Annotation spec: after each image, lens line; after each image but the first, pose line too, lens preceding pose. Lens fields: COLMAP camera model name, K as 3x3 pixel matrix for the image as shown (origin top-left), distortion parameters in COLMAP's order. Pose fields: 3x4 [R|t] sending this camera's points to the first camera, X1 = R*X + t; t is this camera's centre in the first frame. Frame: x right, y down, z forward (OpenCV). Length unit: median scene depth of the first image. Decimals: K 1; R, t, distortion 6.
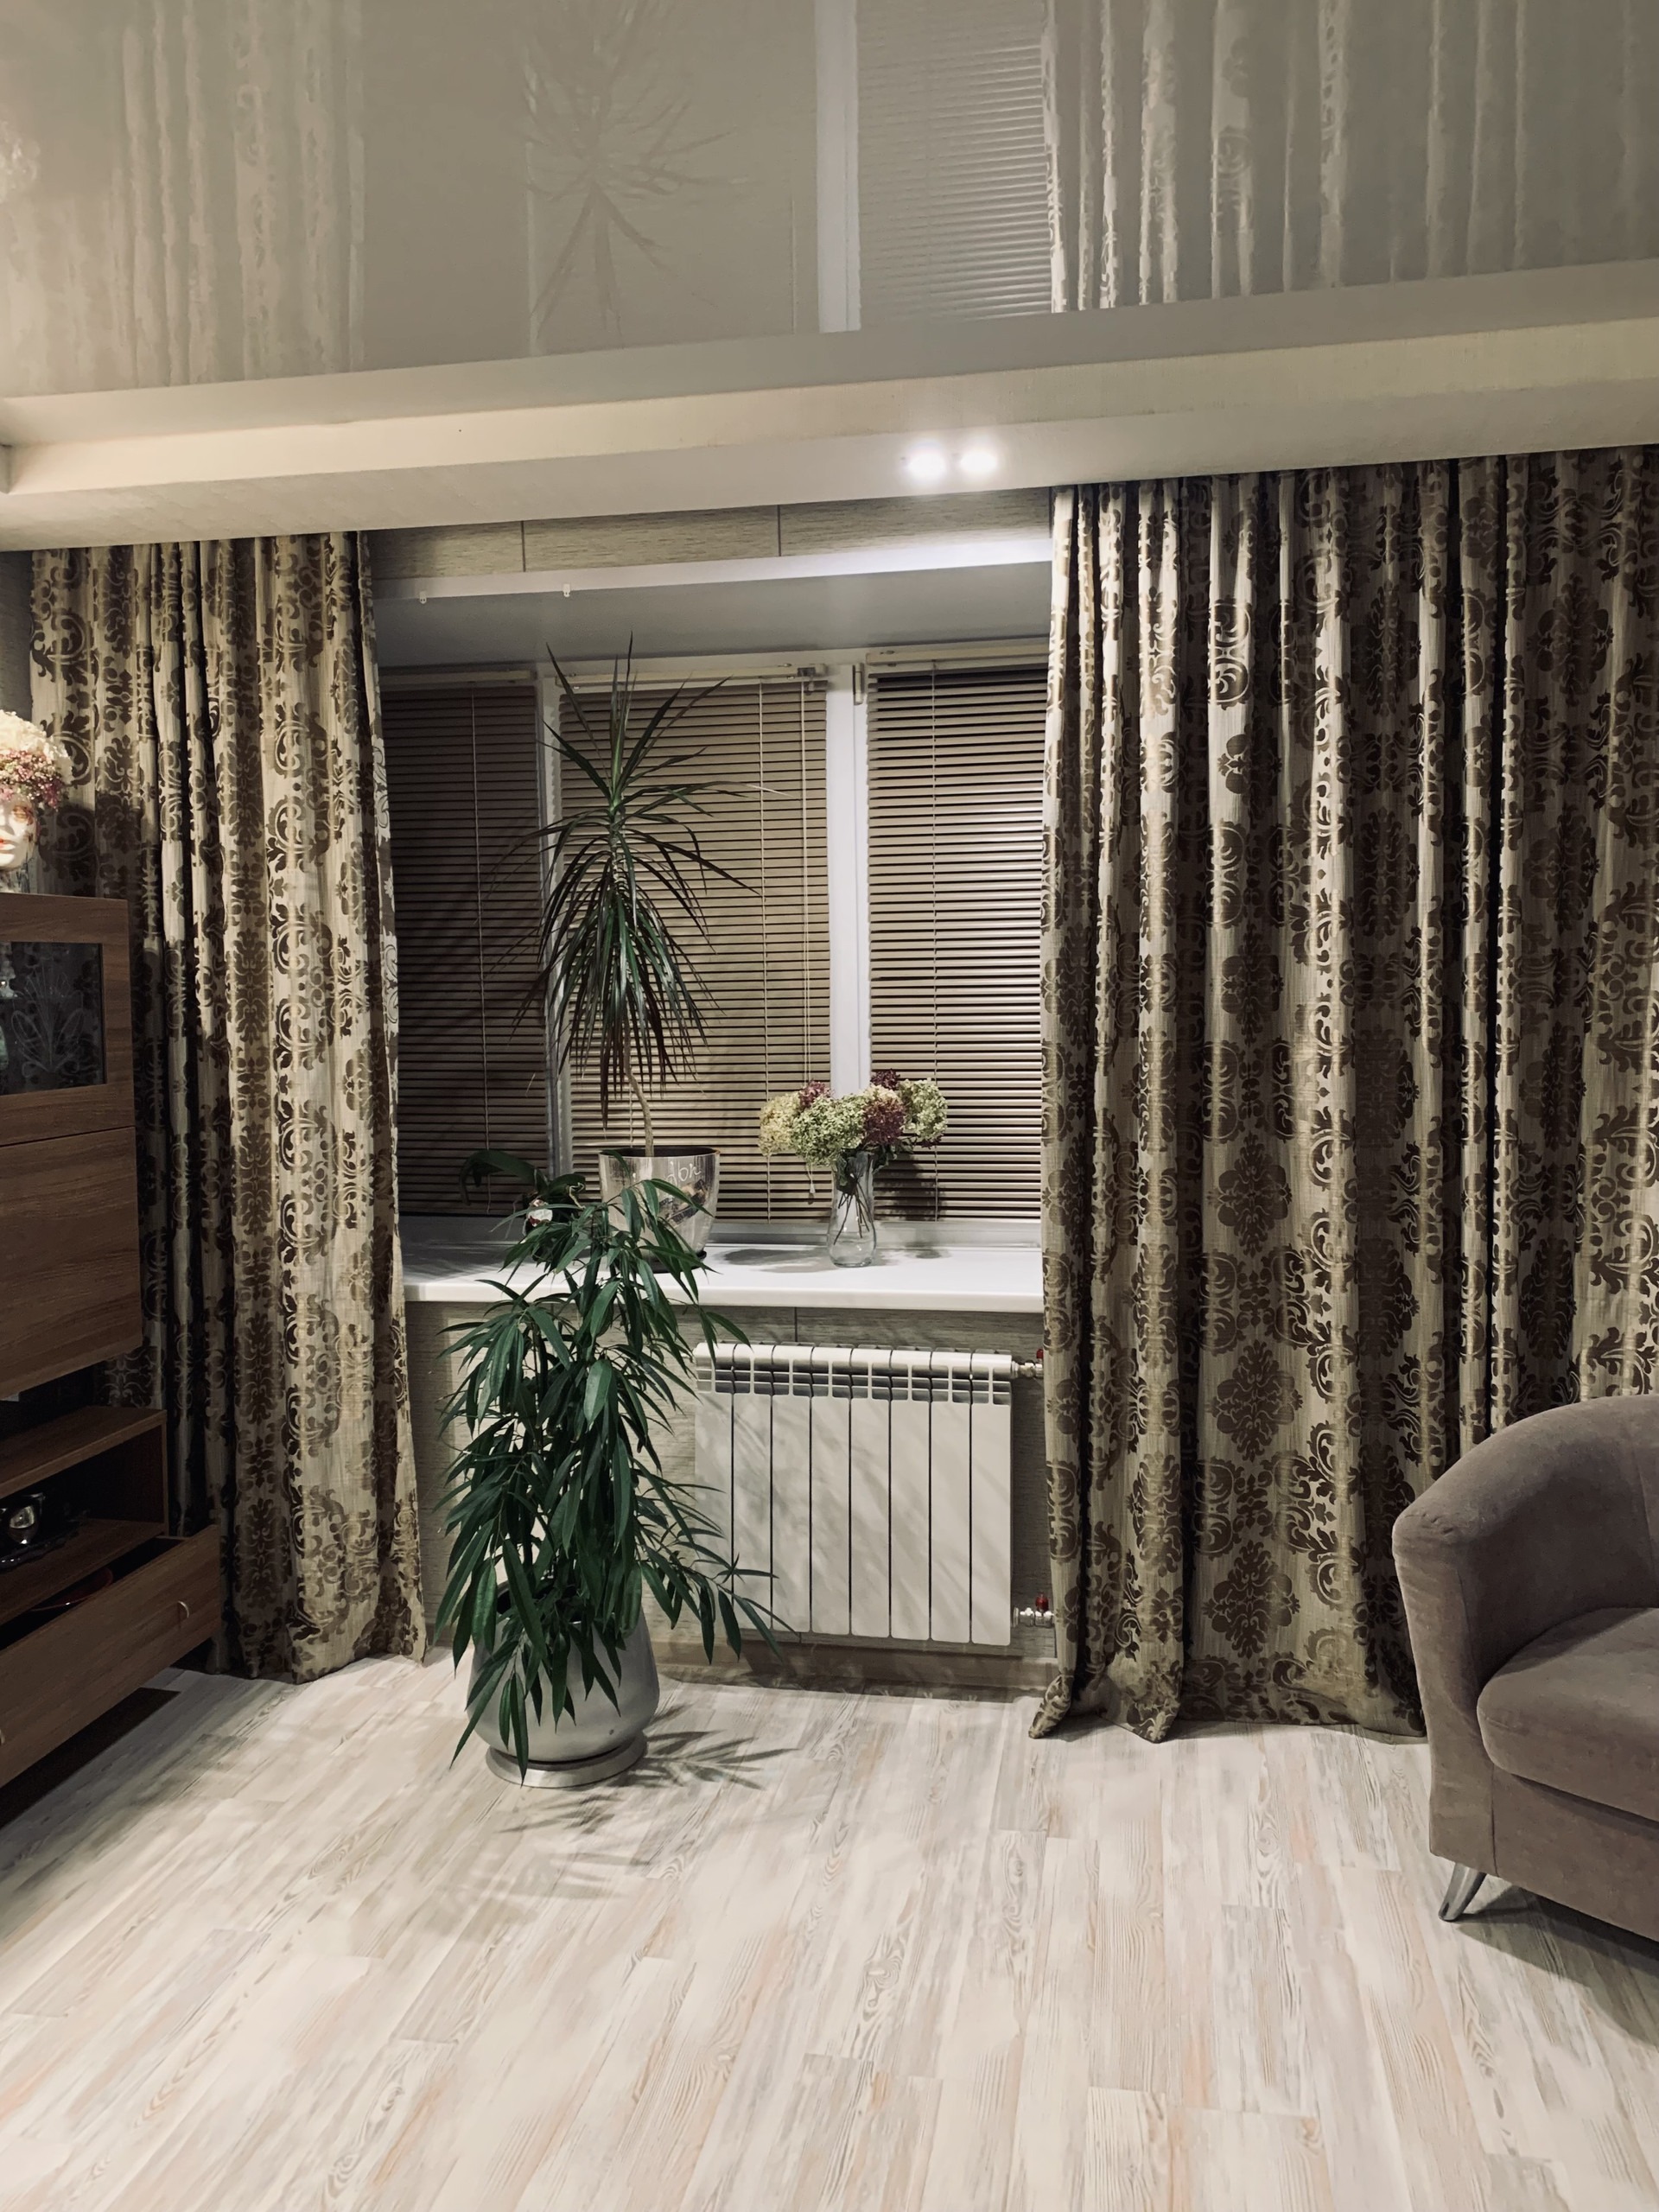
lens RADIAL K [[1664.1, 0, 835.0], [0, 1664.1, 1109.1], [0, 0, 1]] dist [0.048301, -0.063482]
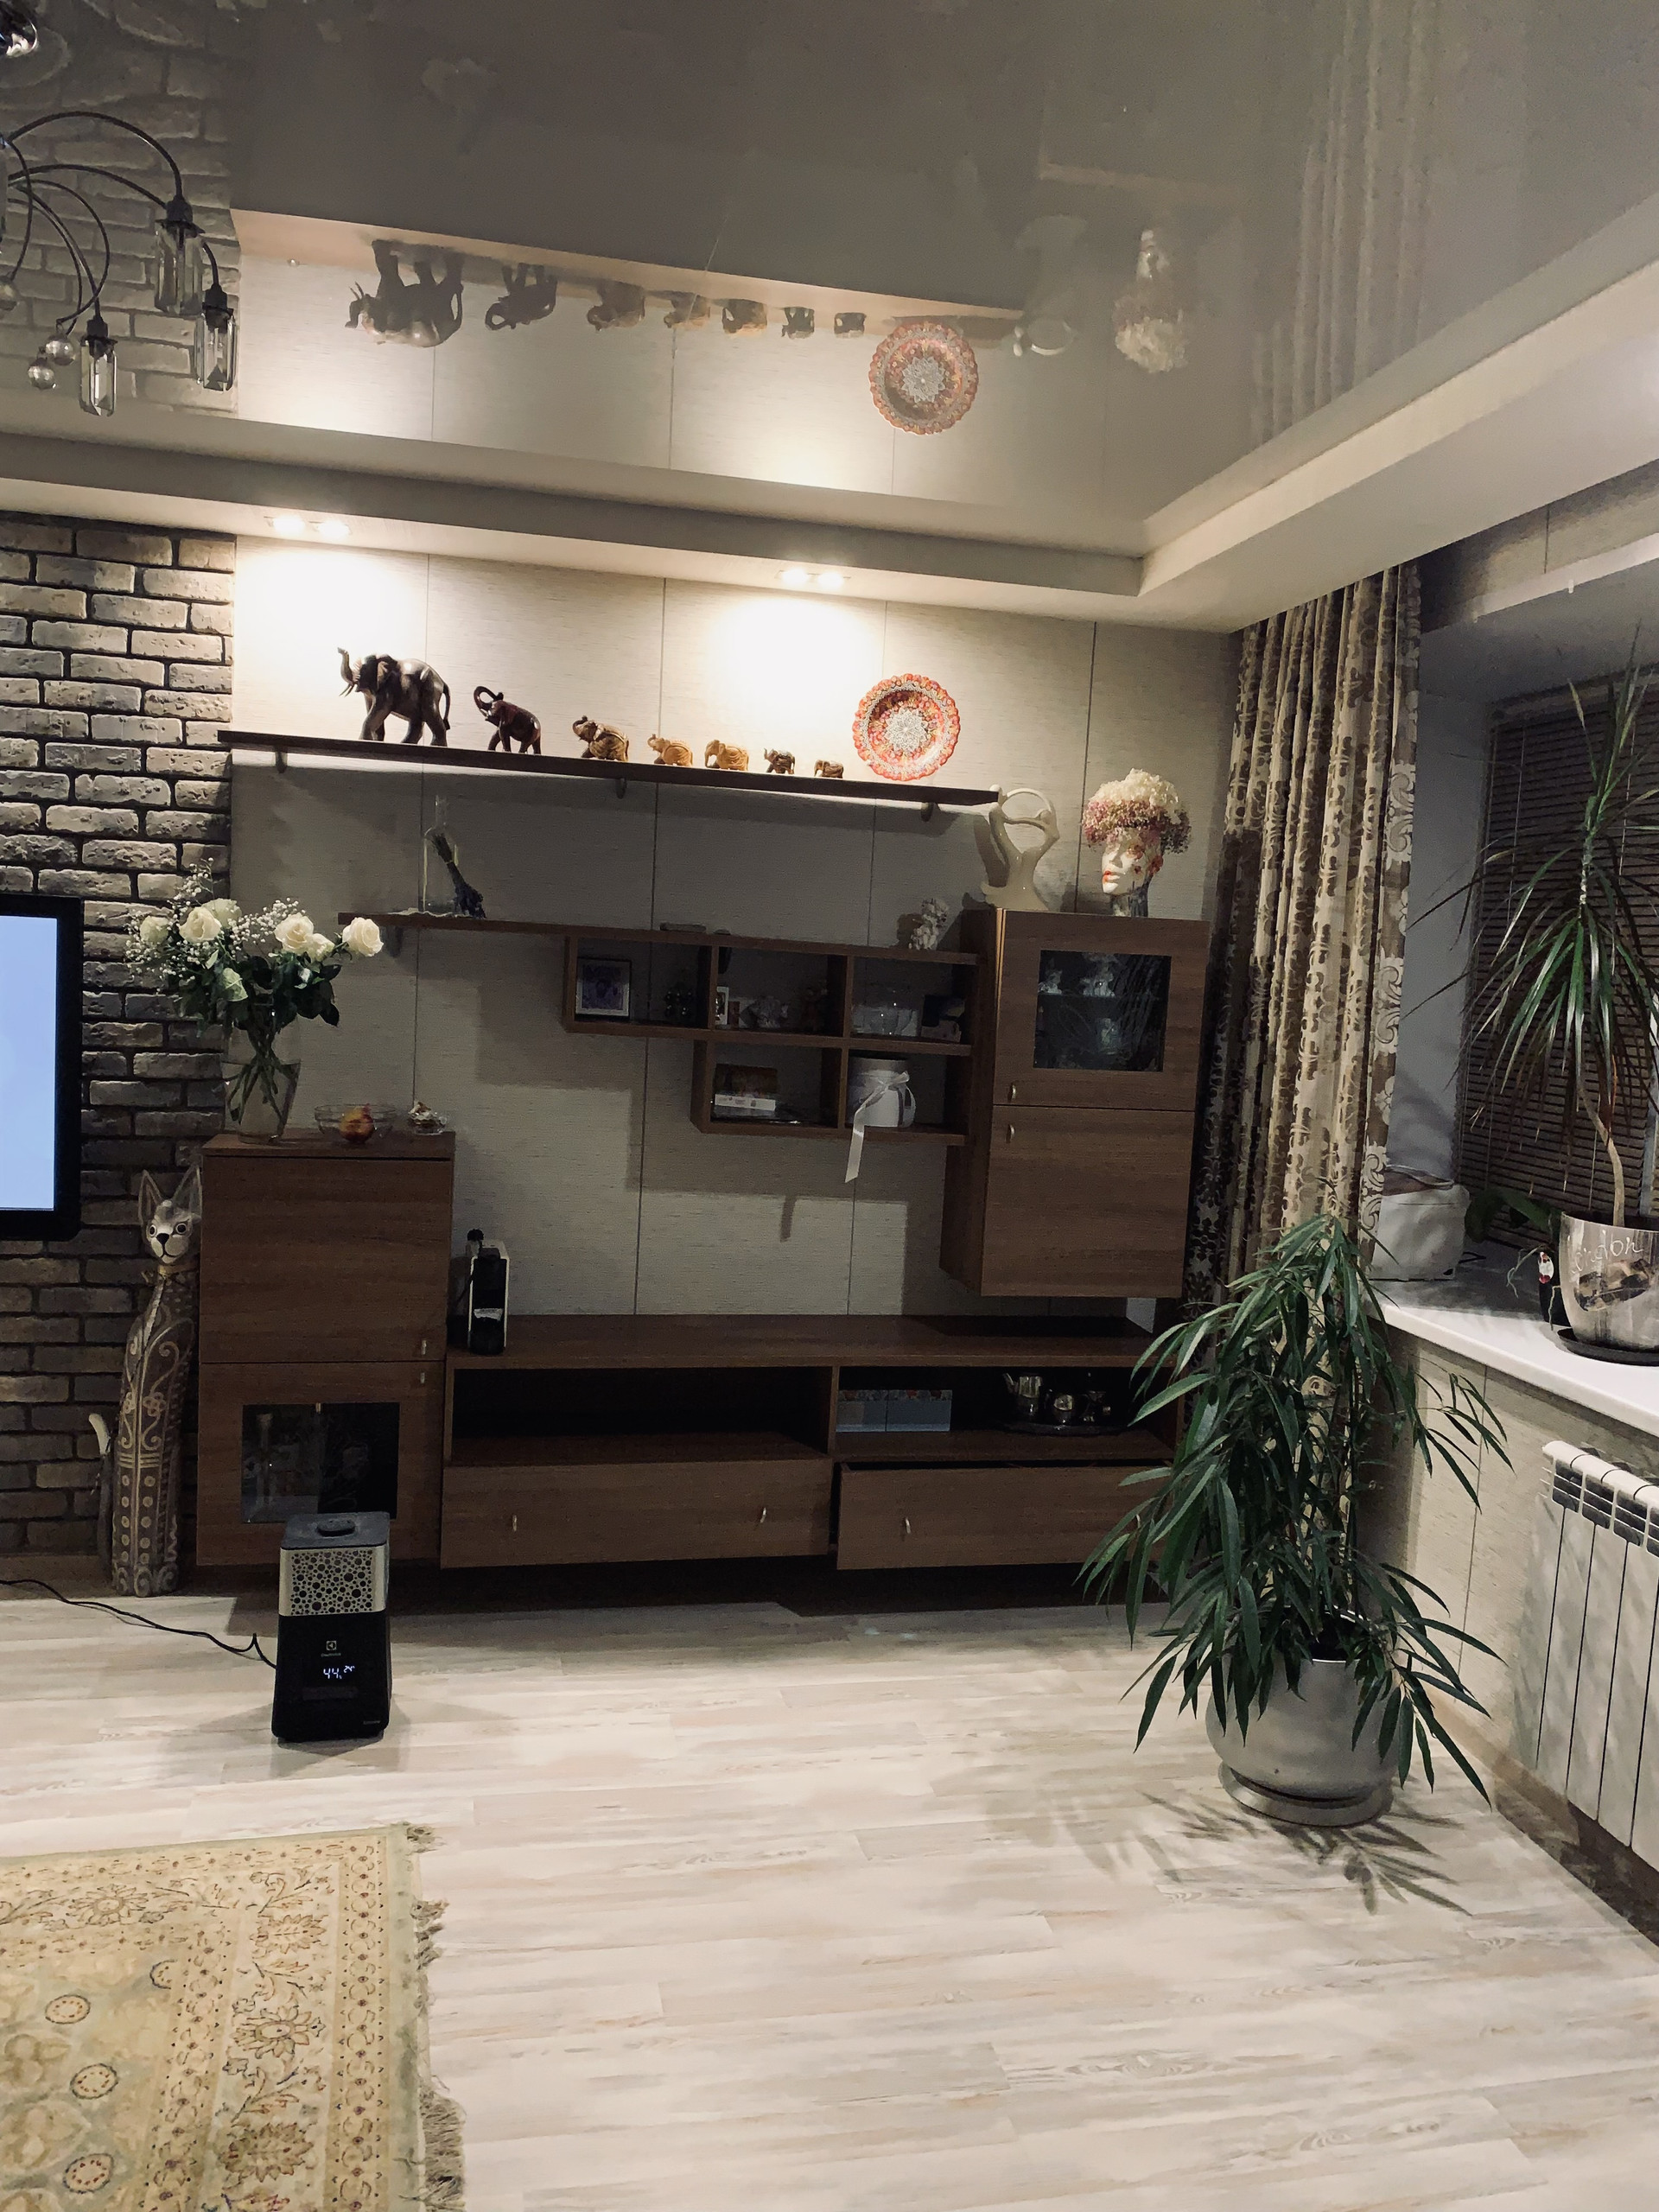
lens RADIAL K [[1645.9, 0, 831.4], [0, 1645.9, 1112.9], [0, 0, 1]] dist [-0.017725, 0.003225]
pose [[0.382870, 0.115395, -0.916567, 0.598427], [-0.125376, 0.989478, 0.072202, -0.045677], [0.915255, 0.087272, 0.393309, 0.350090]]
